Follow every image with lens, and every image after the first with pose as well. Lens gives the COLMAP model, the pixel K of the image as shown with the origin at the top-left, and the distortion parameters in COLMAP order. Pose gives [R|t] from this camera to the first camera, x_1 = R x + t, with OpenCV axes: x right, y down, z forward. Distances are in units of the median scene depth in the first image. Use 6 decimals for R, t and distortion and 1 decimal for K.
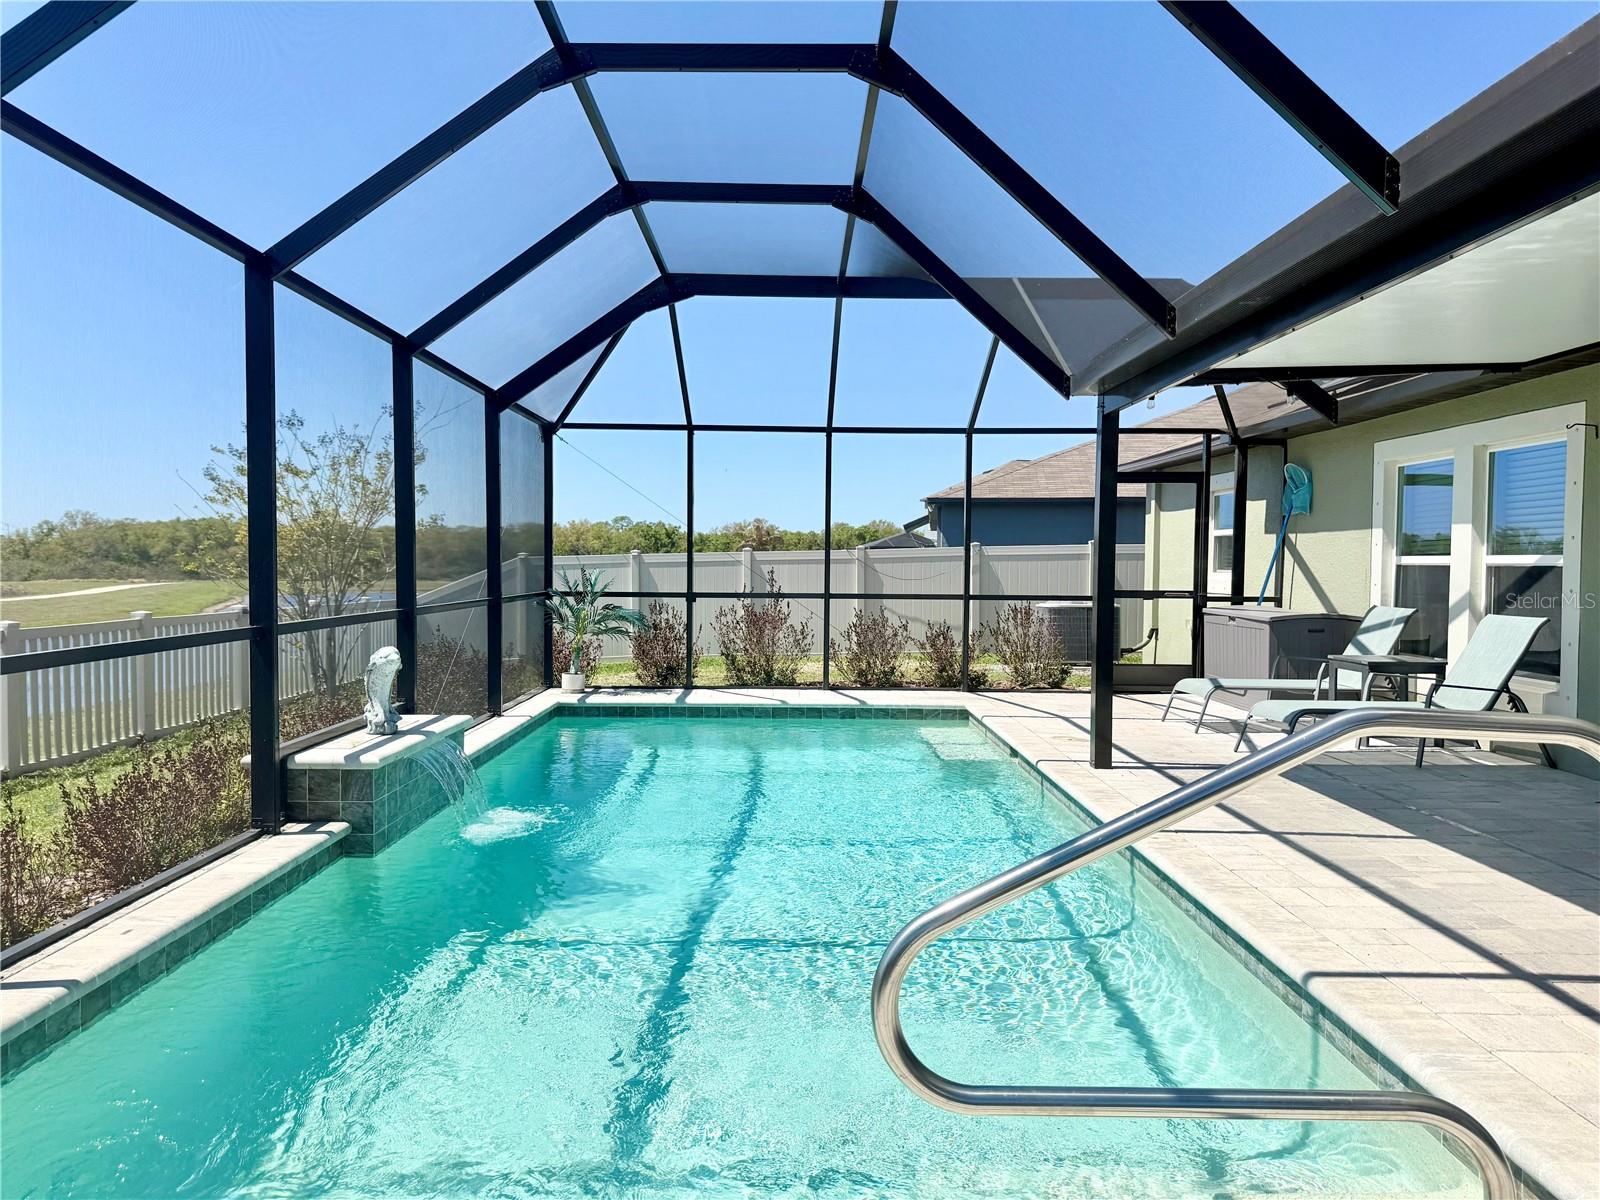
lens RADIAL K [[1113.0, 0, 779.2], [0, 1113.0, 583.2], [0, 0, 1]] dist [0.038036, -0.076056]
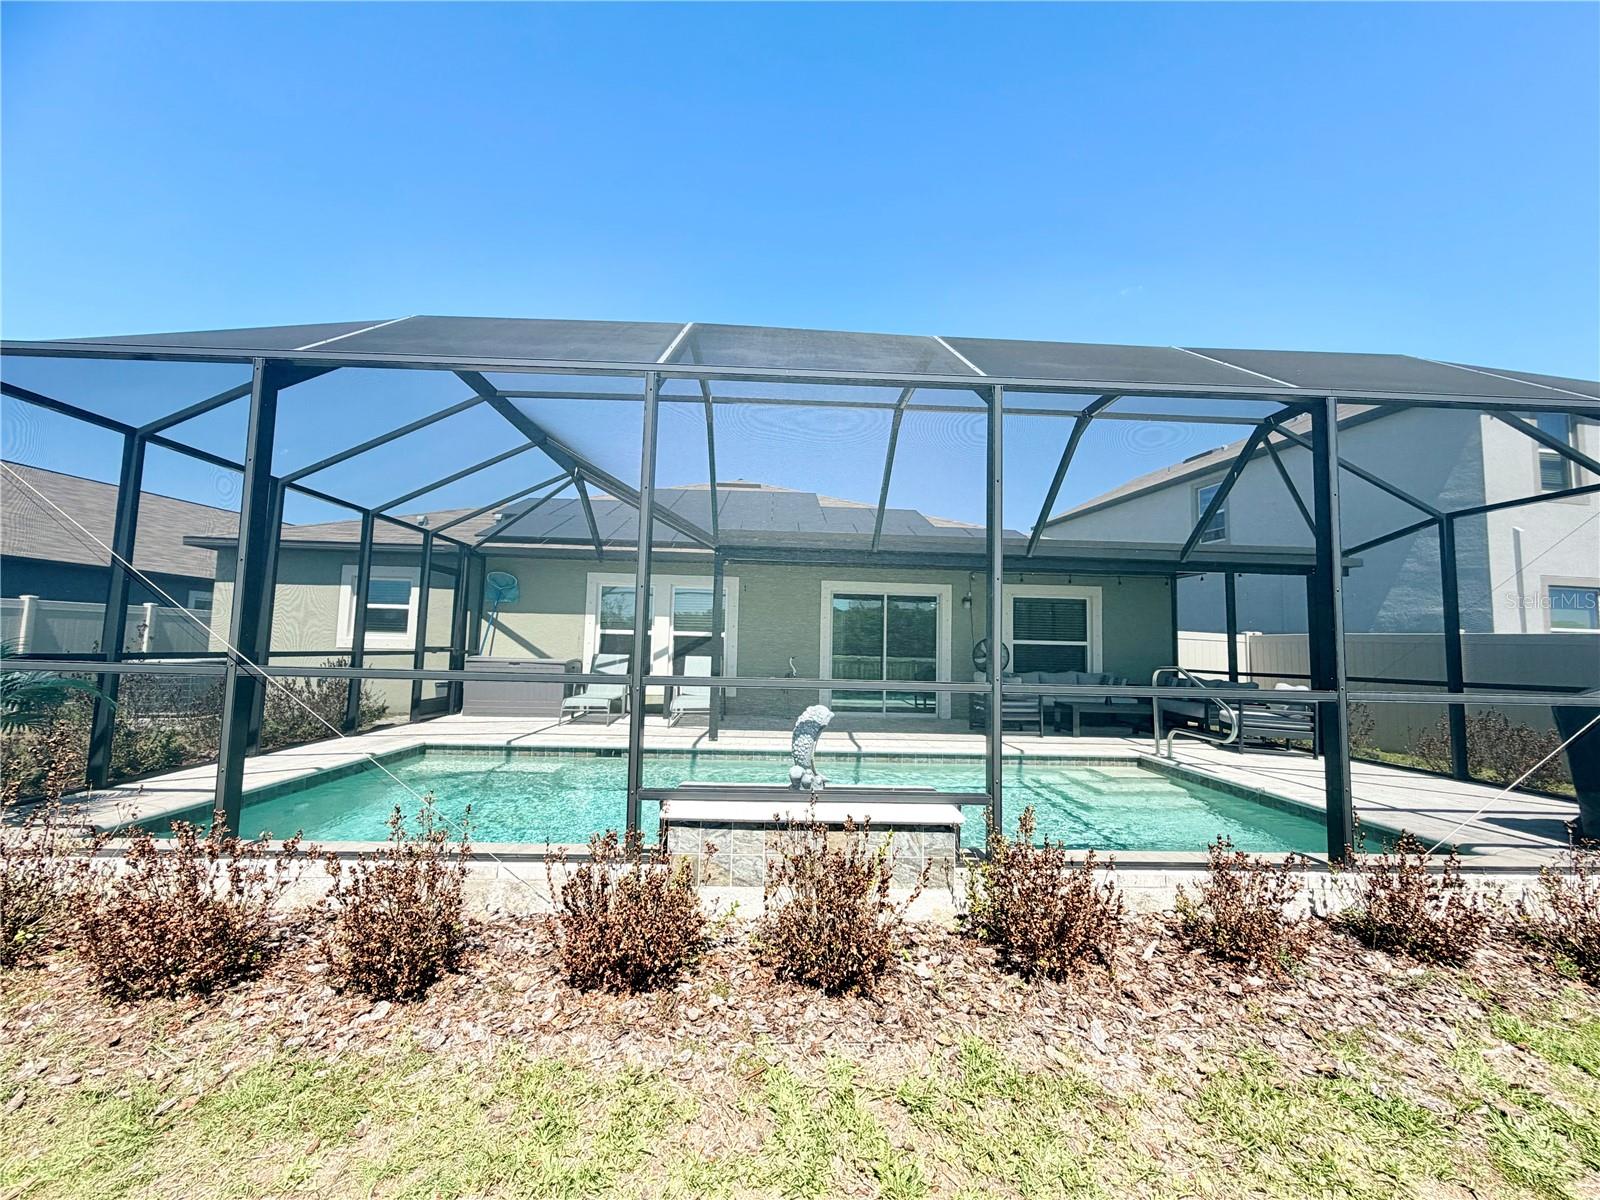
lens RADIAL K [[639.9, 0, 794.0], [0, 639.9, 597.7], [0, 0, 1]] dist [0.001295, 0.000155]
pose [[-0.052543, 0.072174, 0.996007, -0.618051], [-0.004943, 0.997354, -0.072532, 0.000769], [-0.998606, -0.008734, -0.052047, 0.696929]]
